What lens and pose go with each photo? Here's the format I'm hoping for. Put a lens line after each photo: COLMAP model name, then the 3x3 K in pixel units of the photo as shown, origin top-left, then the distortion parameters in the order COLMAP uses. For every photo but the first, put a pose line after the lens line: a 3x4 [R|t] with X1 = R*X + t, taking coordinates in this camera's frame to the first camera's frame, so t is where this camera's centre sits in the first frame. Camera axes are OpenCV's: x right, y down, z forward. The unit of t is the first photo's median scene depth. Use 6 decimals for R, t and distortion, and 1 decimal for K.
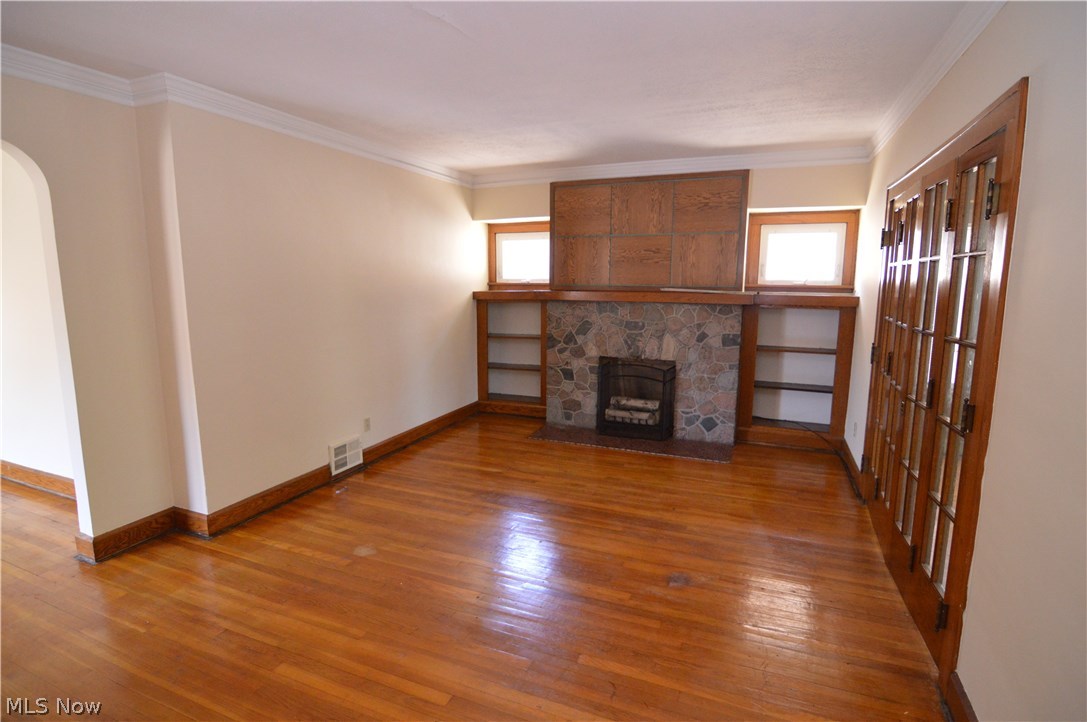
lens RADIAL K [[535.7, 0, 543.5], [0, 535.7, 361.0], [0, 0, 1]] dist [-0.005189, -0.011294]
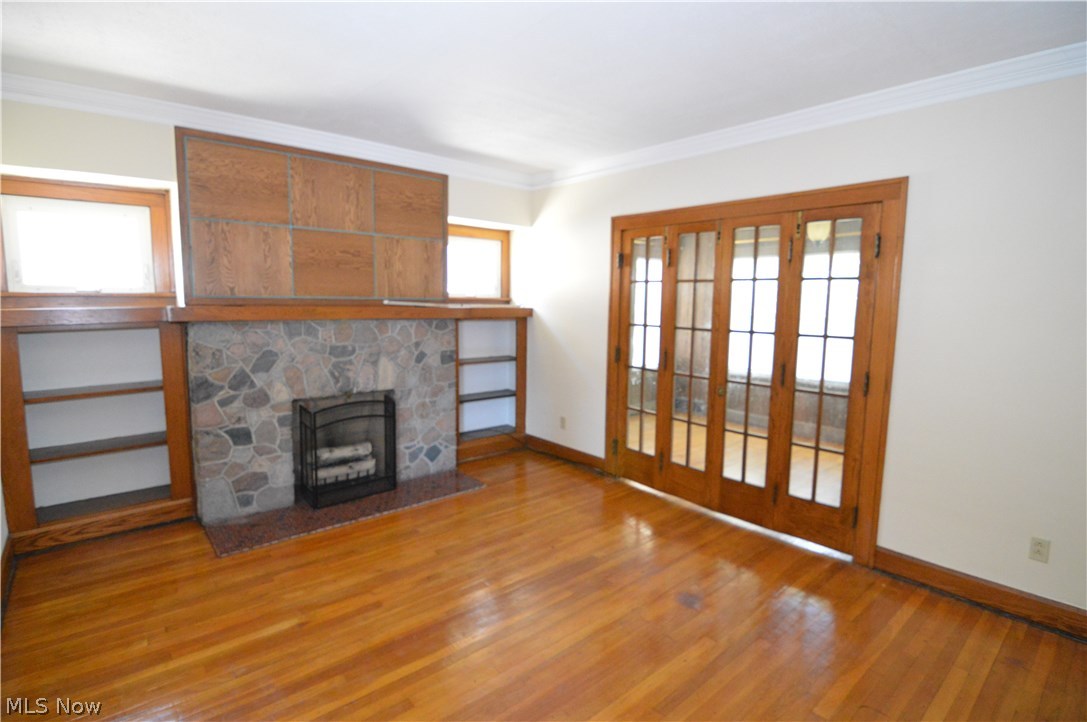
lens RADIAL K [[535.7, 0, 543.5], [0, 535.7, 361.0], [0, 0, 1]] dist [-0.005189, -0.011294]
pose [[0.447762, -0.103991, 0.888085, -0.379279], [0.120592, 0.991163, 0.055260, -0.060687], [-0.885983, 0.082352, 0.456346, 0.415556]]
